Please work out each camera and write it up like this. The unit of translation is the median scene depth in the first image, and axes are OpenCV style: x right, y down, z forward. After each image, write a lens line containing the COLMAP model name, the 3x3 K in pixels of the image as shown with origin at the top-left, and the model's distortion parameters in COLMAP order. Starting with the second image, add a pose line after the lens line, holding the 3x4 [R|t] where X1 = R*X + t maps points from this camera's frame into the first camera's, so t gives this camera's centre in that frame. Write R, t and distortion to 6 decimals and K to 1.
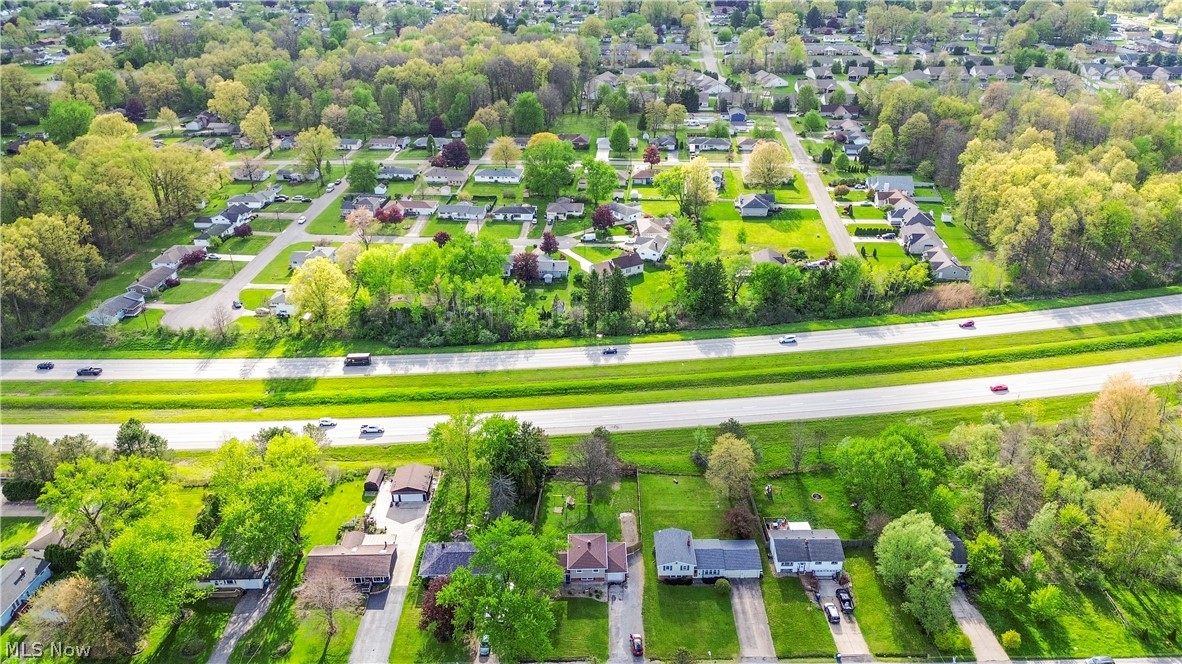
lens RADIAL K [[825.5, 0, 600.3], [0, 825.5, 335.6], [0, 0, 1]] dist [0.037863, -0.027800]
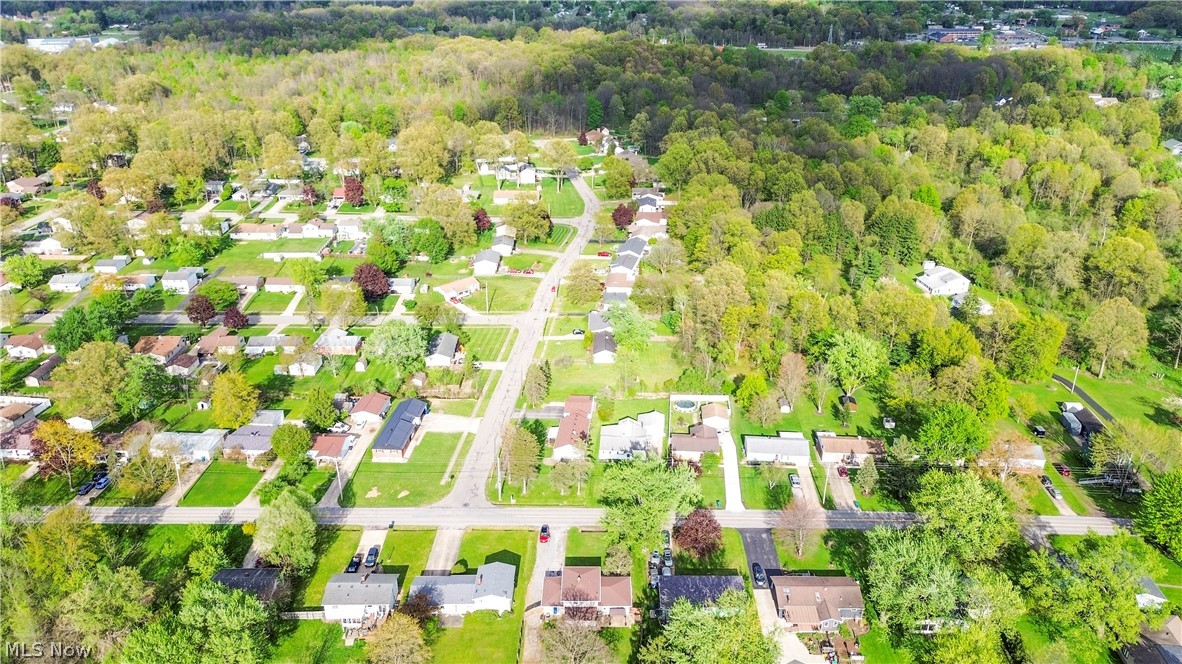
lens RADIAL K [[825.5, 0, 596.5], [0, 825.5, 330.8], [0, 0, 1]] dist [0.037863, -0.027800]
pose [[-0.999671, -0.002951, 0.025474, -0.060602], [0.018188, 0.618664, 0.785445, -0.743798], [-0.018078, 0.785650, -0.618407, 1.421811]]
